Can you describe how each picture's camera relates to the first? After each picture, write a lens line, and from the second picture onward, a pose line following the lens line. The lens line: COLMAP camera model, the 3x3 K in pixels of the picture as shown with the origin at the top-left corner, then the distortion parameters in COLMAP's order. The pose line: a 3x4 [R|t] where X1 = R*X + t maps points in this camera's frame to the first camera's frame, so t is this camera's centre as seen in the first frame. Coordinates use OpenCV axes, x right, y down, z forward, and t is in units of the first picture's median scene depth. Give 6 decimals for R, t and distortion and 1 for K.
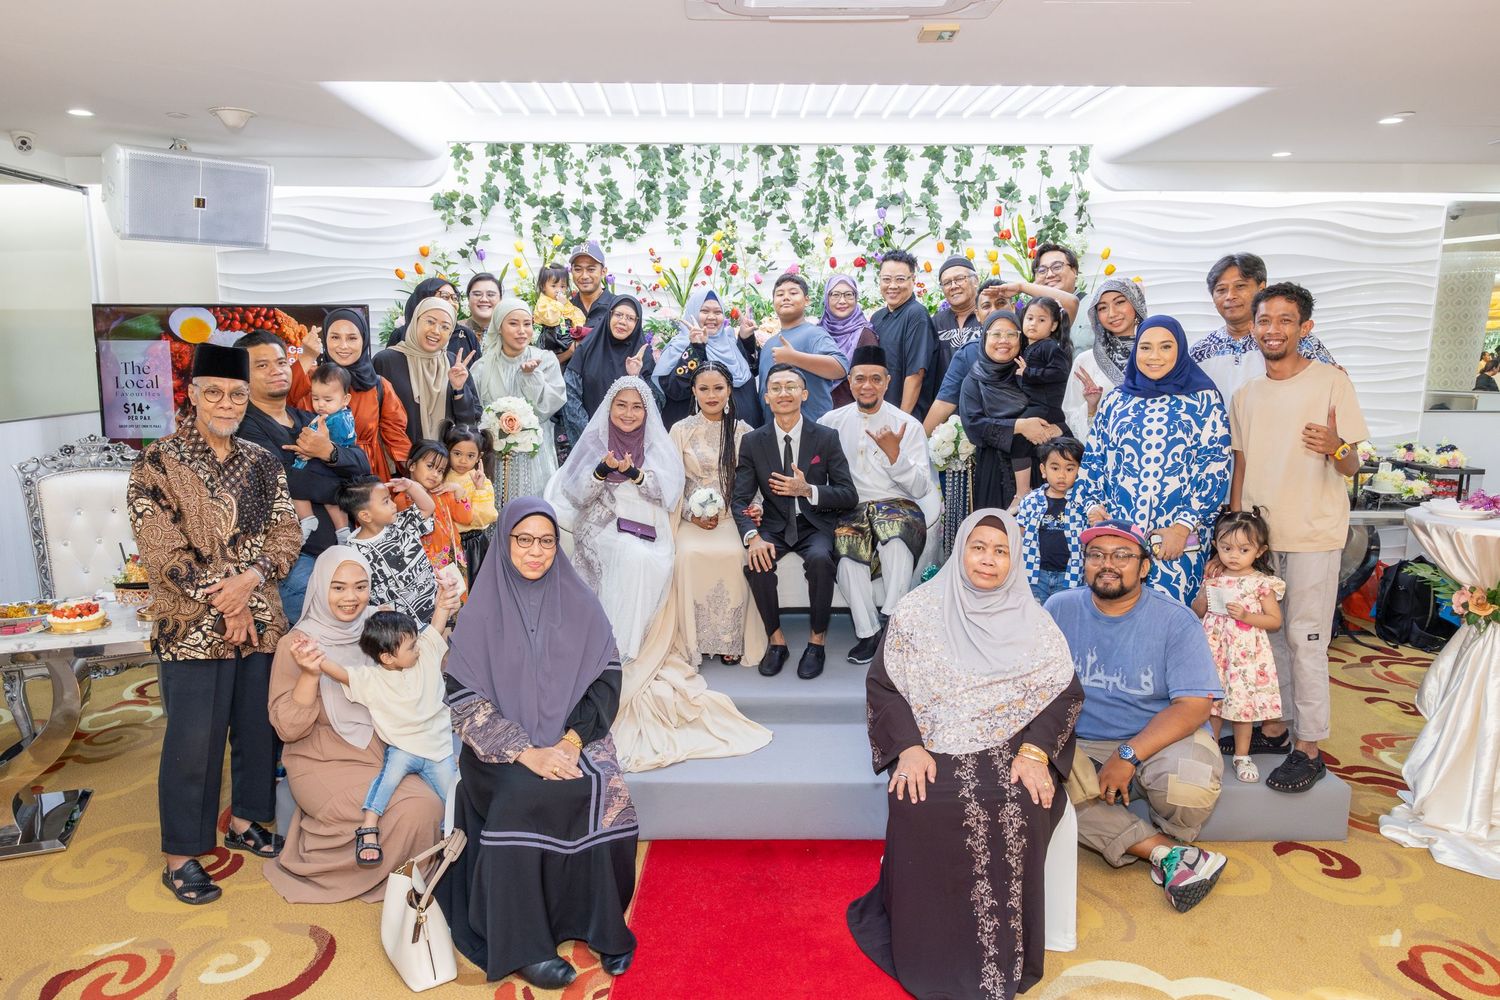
lens RADIAL K [[1026.9, 0, 721.1], [0, 1026.9, 514.8], [0, 0, 1]] dist [0.007881, -0.001171]
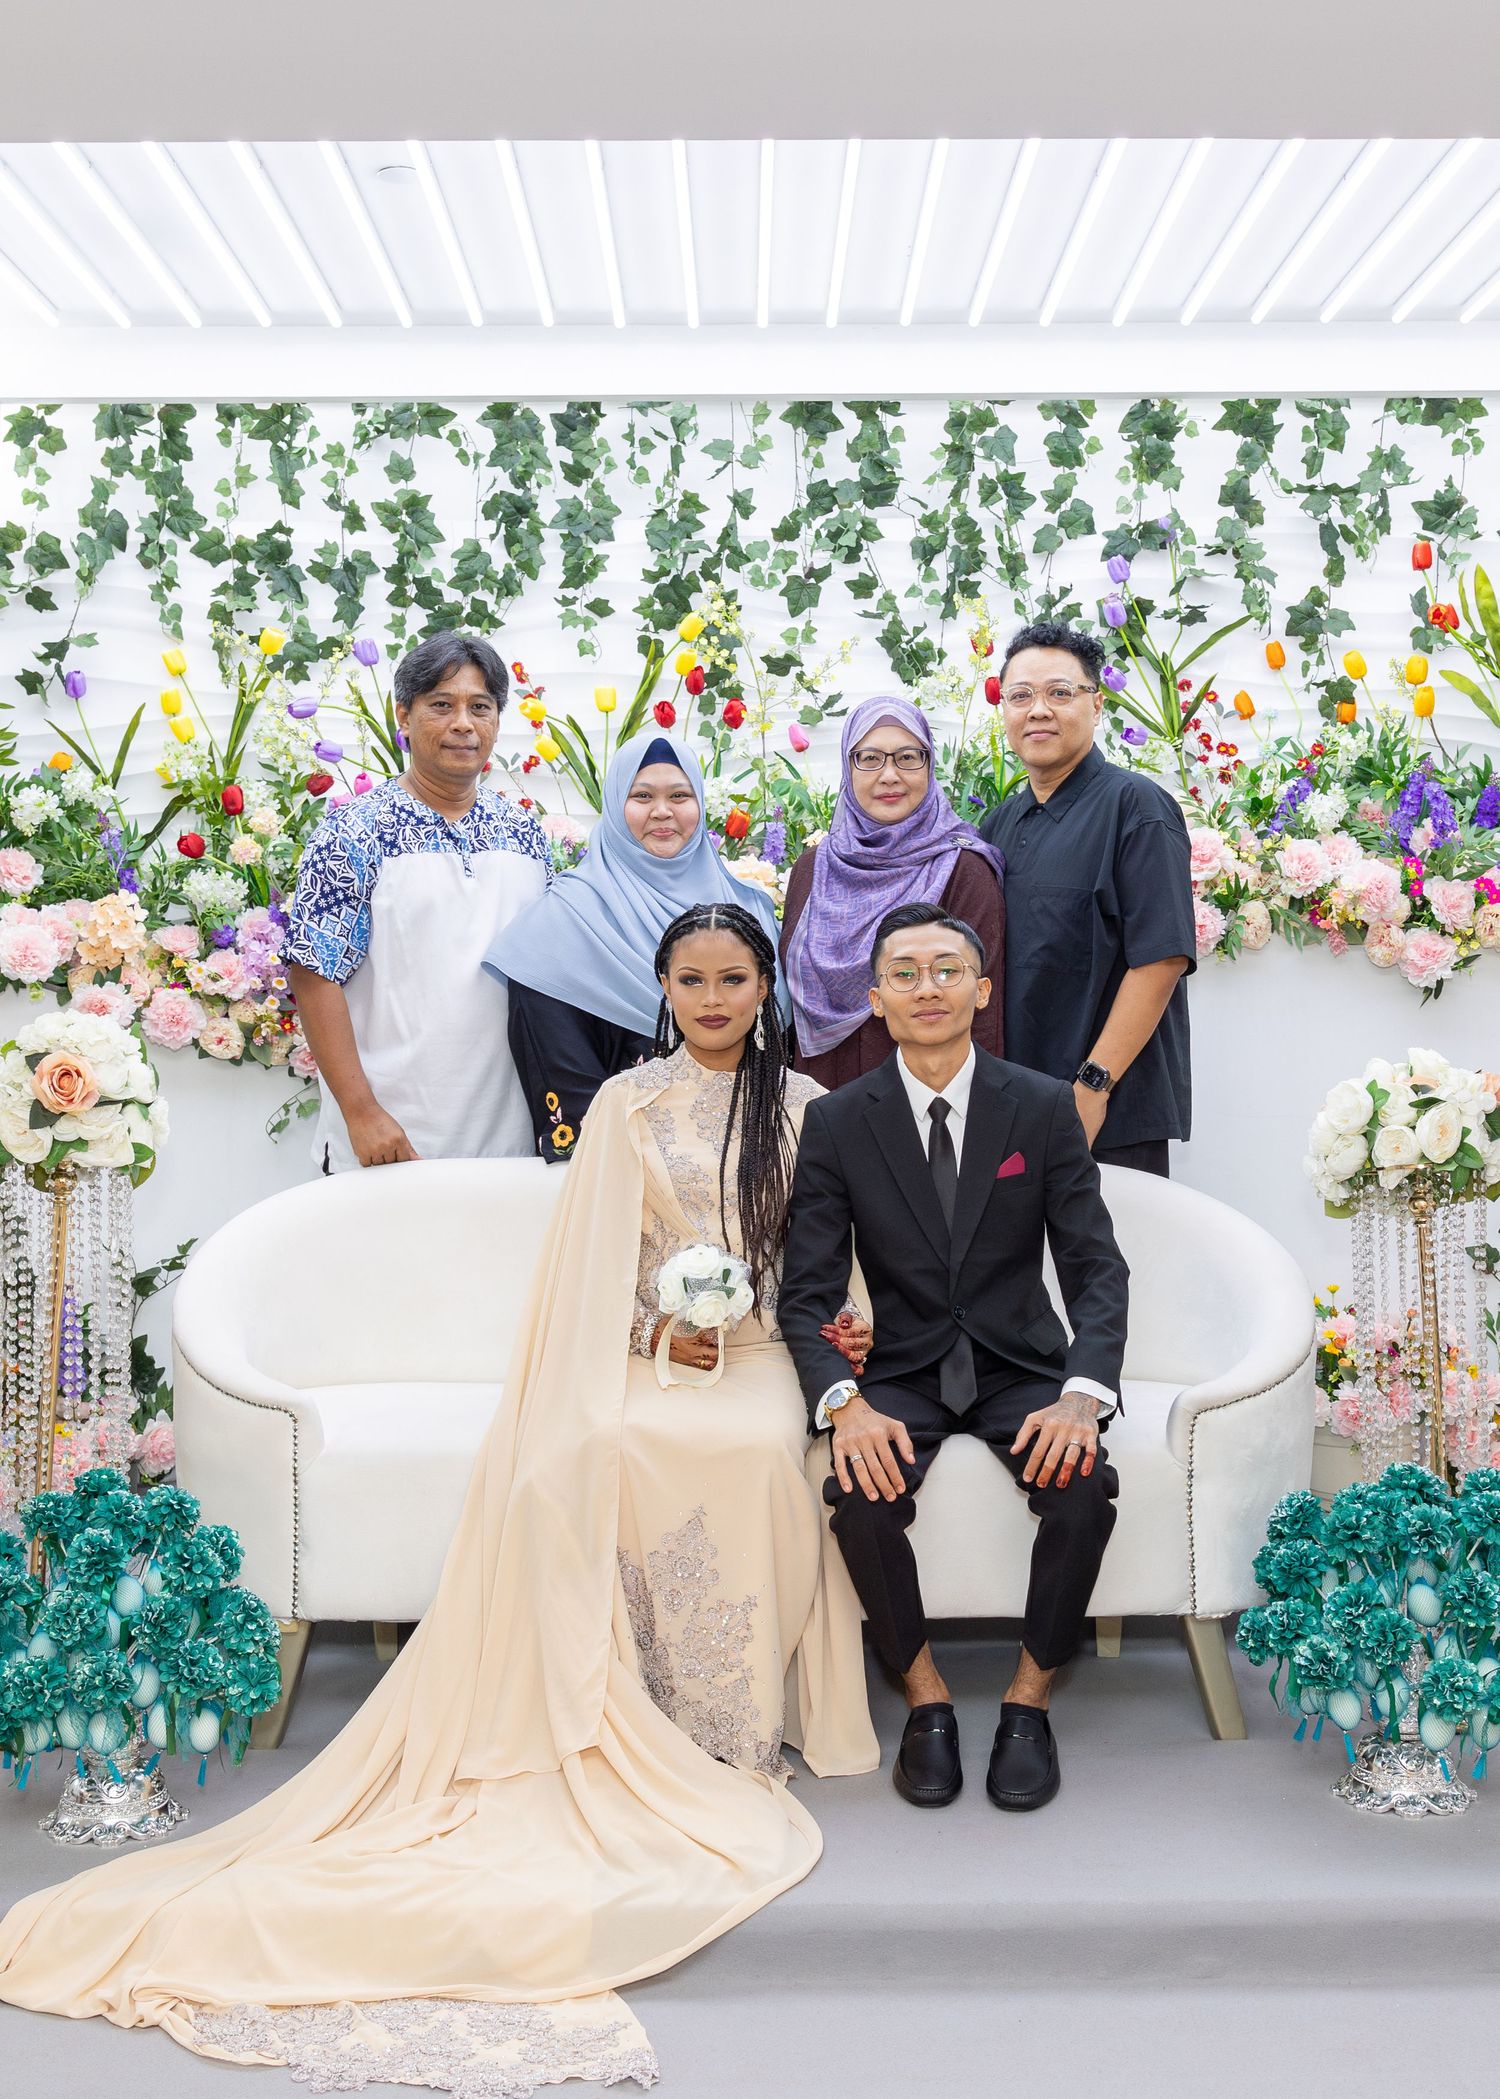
lens RADIAL K [[2378.6, 0, 750.0], [0, 2378.6, 1049.5], [0, 0, 1]] dist [-0.019096, -0.001184]
pose [[0.999933, -0.007163, -0.009050, 0.025449], [0.005730, 0.988741, -0.149527, 0.015620], [0.010019, 0.149466, 0.988716, 0.148259]]
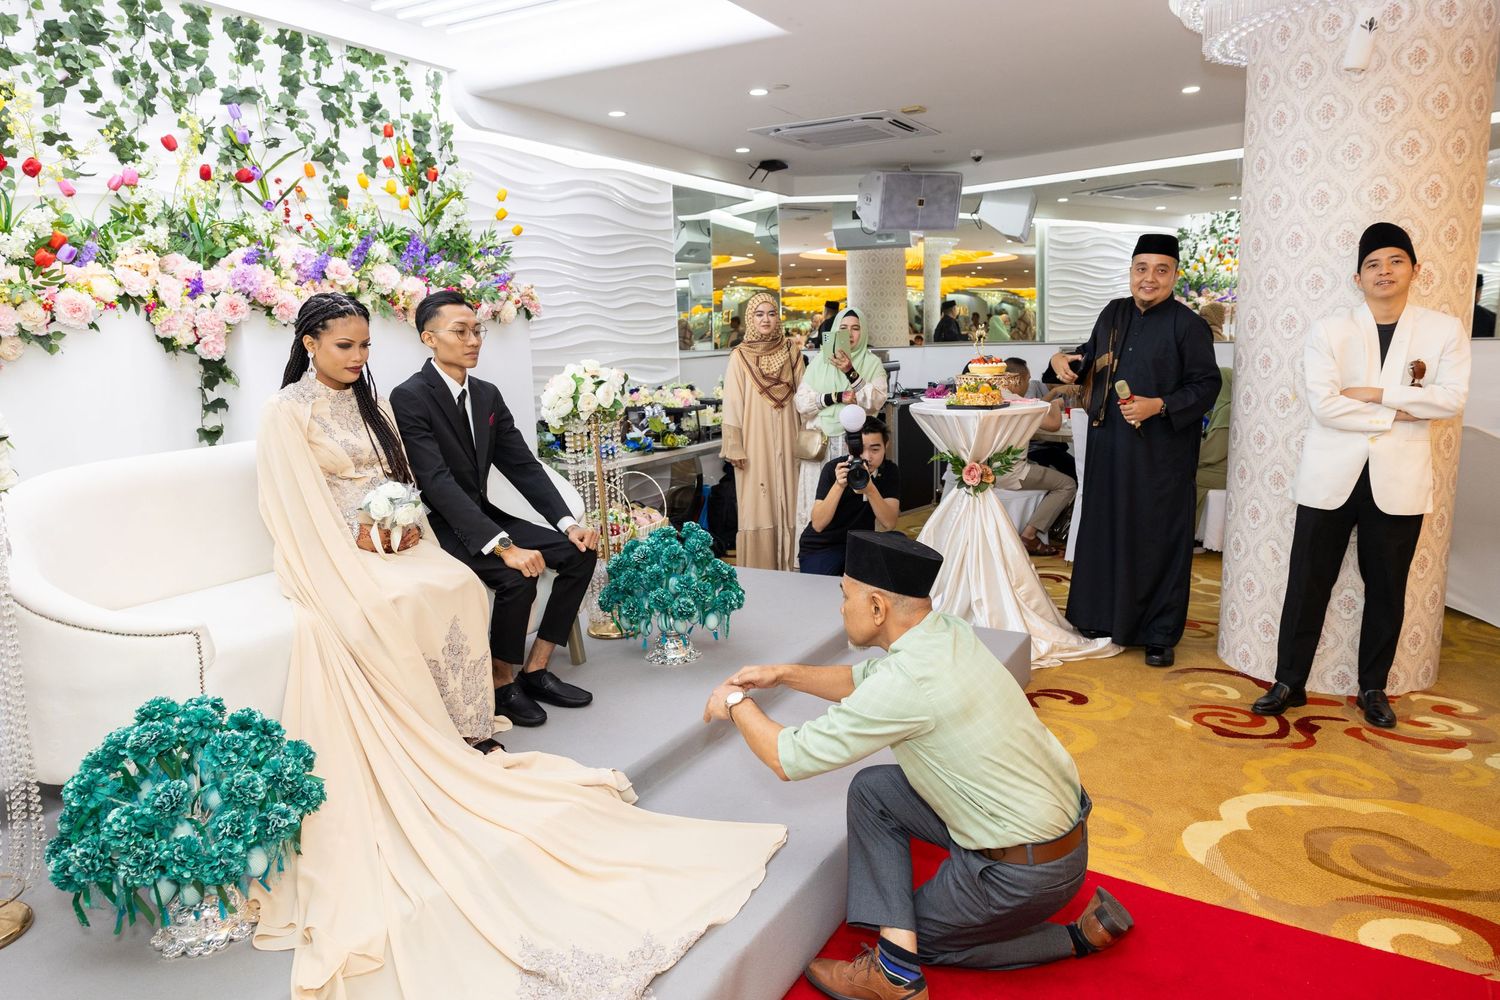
lens RADIAL K [[1026.9, 0, 721.1], [0, 1026.9, 514.8], [0, 0, 1]] dist [0.007881, -0.001171]
pose [[0.507793, -0.169151, 0.844710, -0.319714], [0.177786, 0.980003, 0.089368, -0.025577], [-0.842935, 0.104797, 0.527711, 0.373881]]
